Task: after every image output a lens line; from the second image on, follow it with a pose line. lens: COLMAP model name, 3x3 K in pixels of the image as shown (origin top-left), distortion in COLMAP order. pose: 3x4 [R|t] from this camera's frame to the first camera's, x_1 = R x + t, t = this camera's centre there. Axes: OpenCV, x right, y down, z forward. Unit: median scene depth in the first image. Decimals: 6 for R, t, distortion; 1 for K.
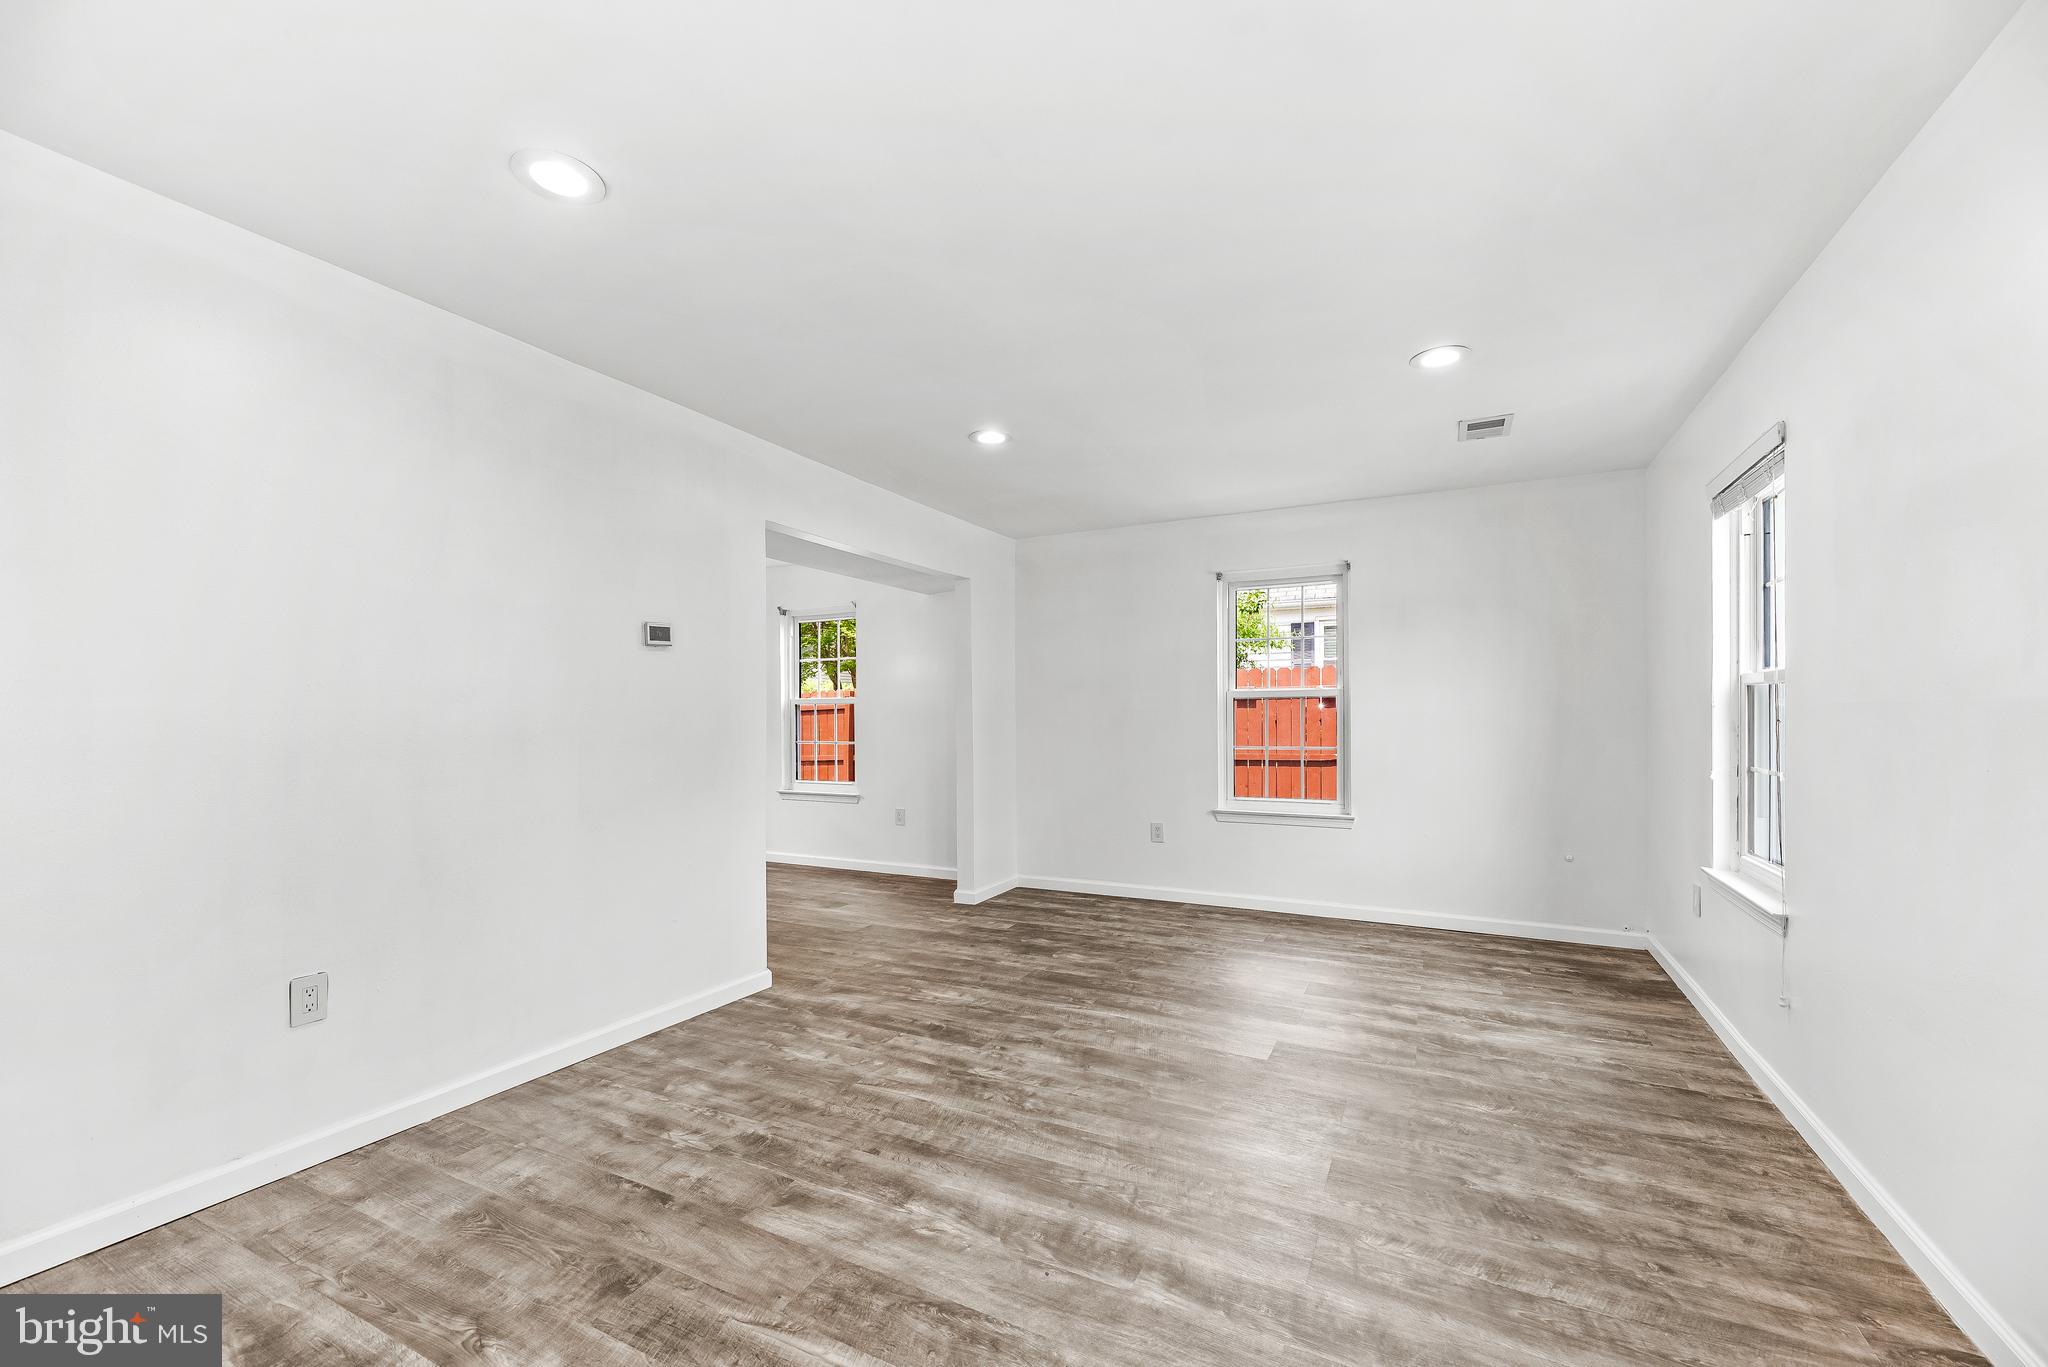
lens RADIAL K [[830.1, 0, 1011.5], [0, 830.1, 706.3], [0, 0, 1]] dist [0.001257, 0.000001]
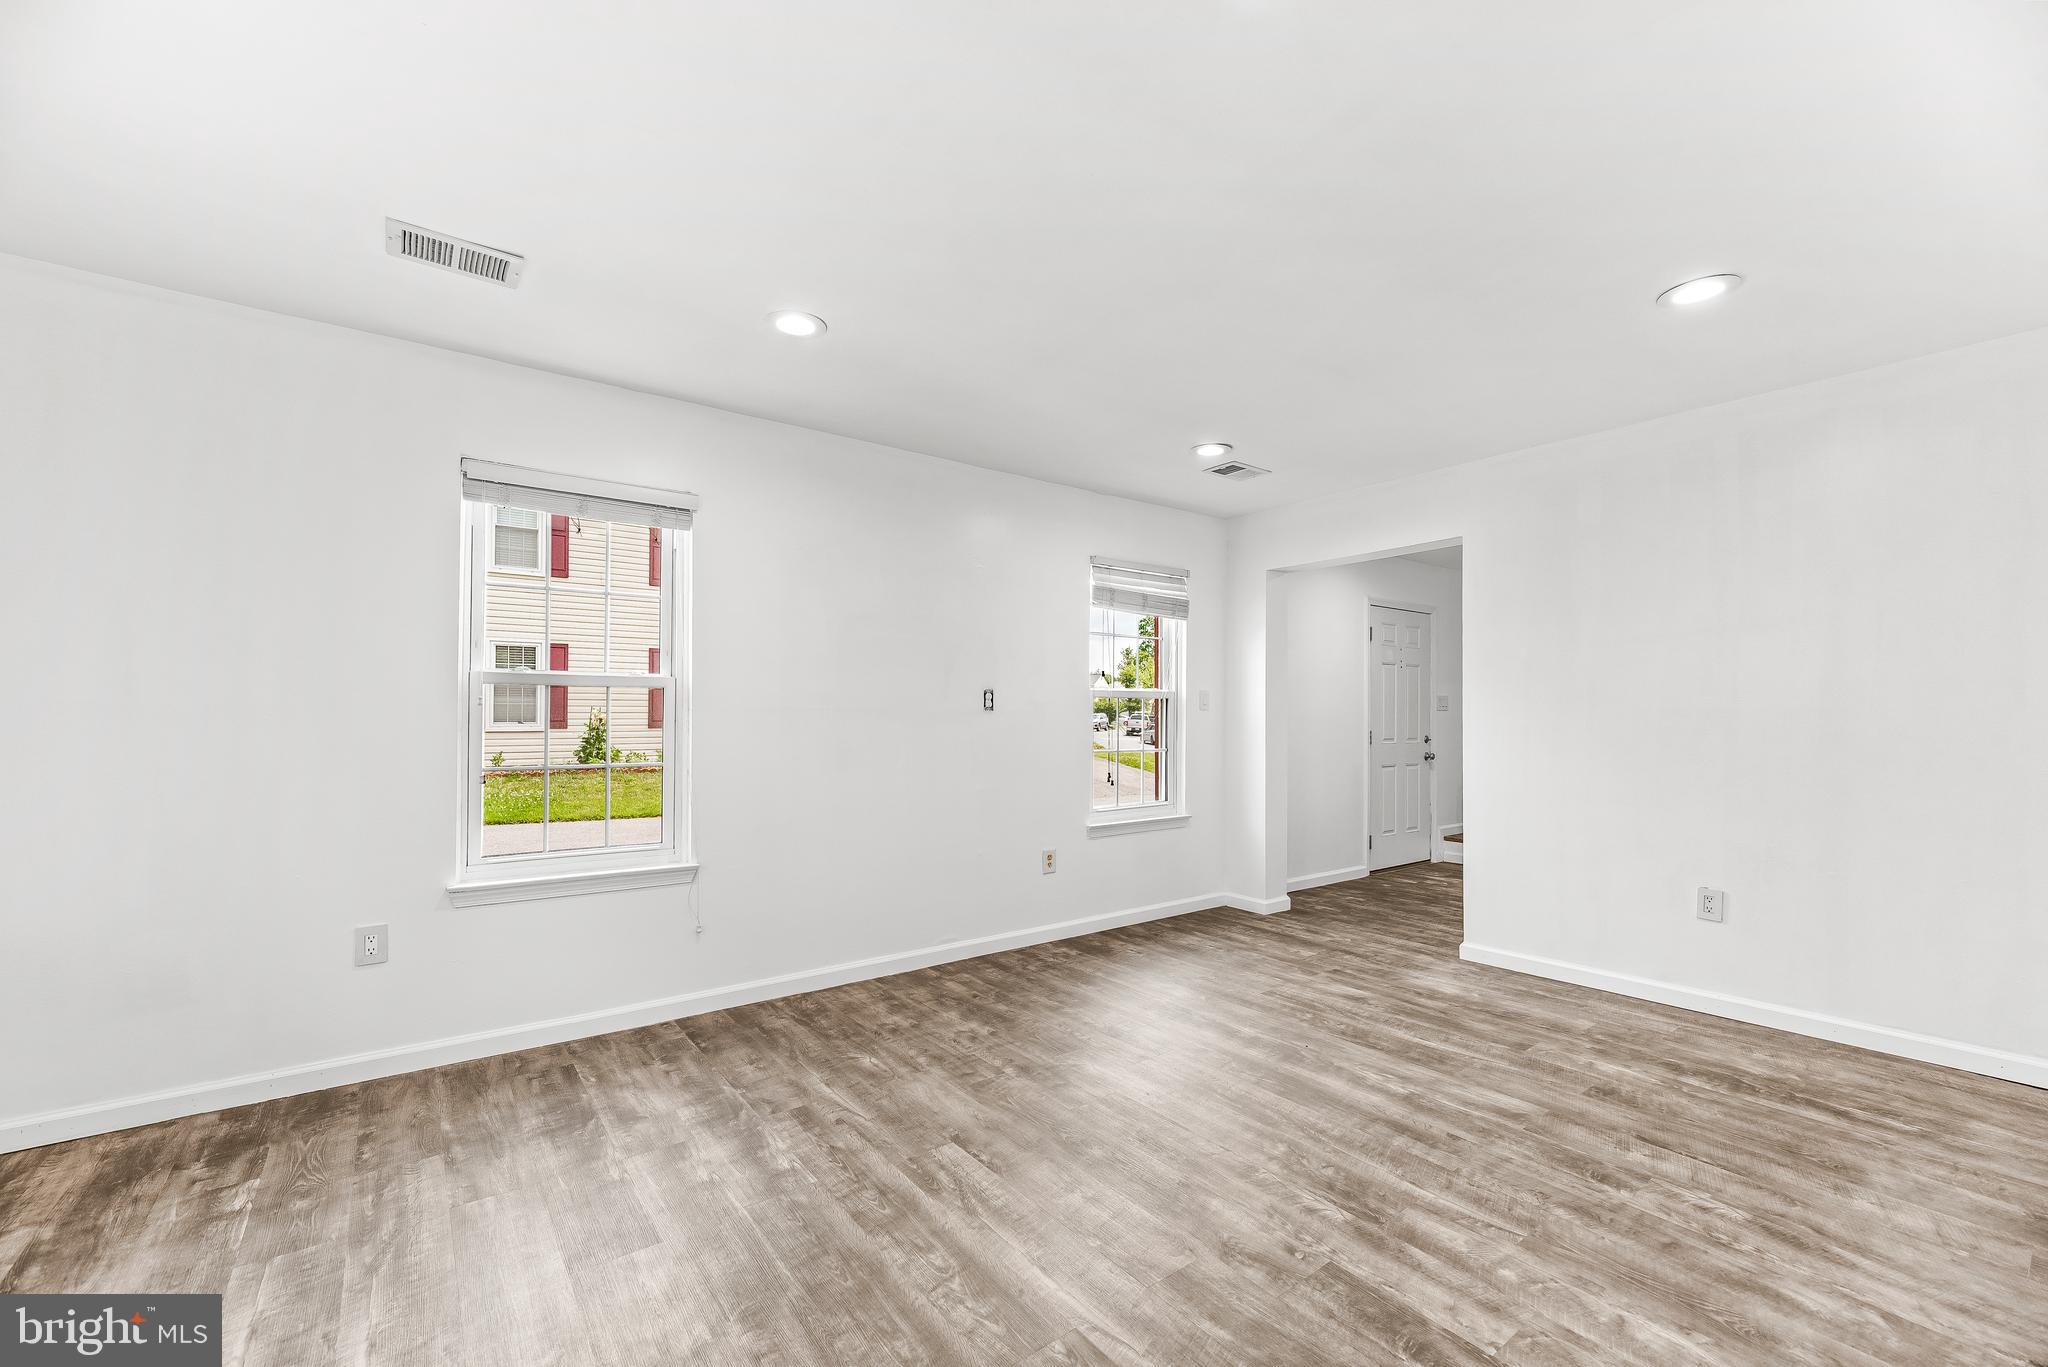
lens RADIAL K [[830.1, 0, 1011.5], [0, 830.1, 706.3], [0, 0, 1]] dist [0.001257, 0.000001]
pose [[-0.897191, 0.005616, 0.441606, -0.116571], [-0.004733, 0.999739, -0.022330, 0.022220], [-0.441616, -0.022125, -0.896931, 1.939984]]
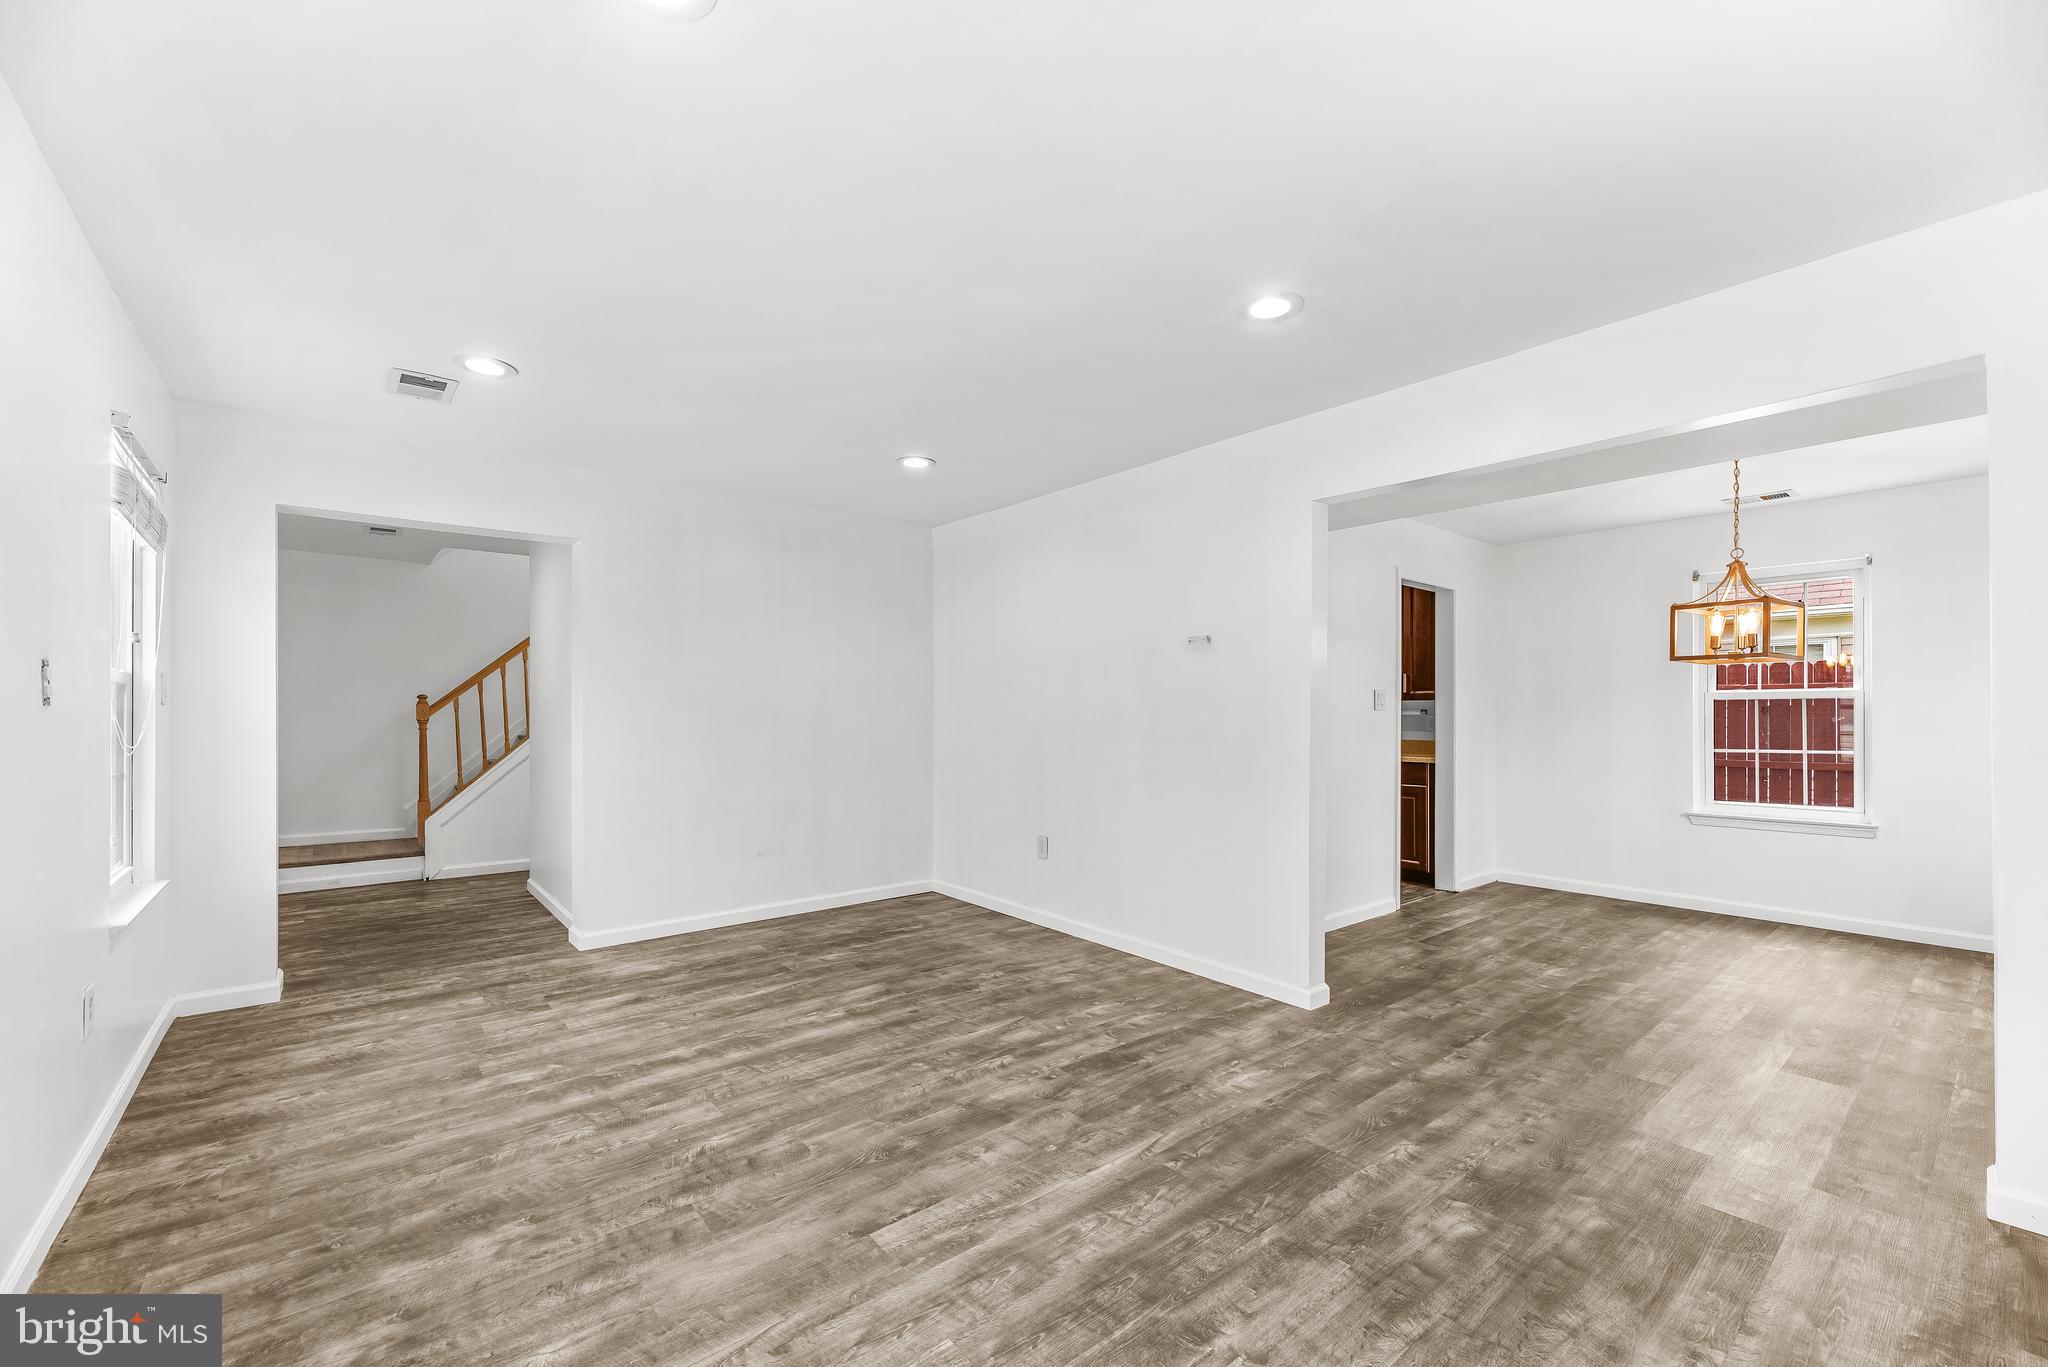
lens RADIAL K [[841.0, 0, 1024.2], [0, 841.0, 715.1], [0, 0, 1]] dist [0.001438, -0.000091]
pose [[-0.392922, 0.004100, -0.919563, 0.992768], [0.010726, 0.999942, -0.000125, 0.014816], [0.919509, -0.009913, -0.392943, 1.568646]]
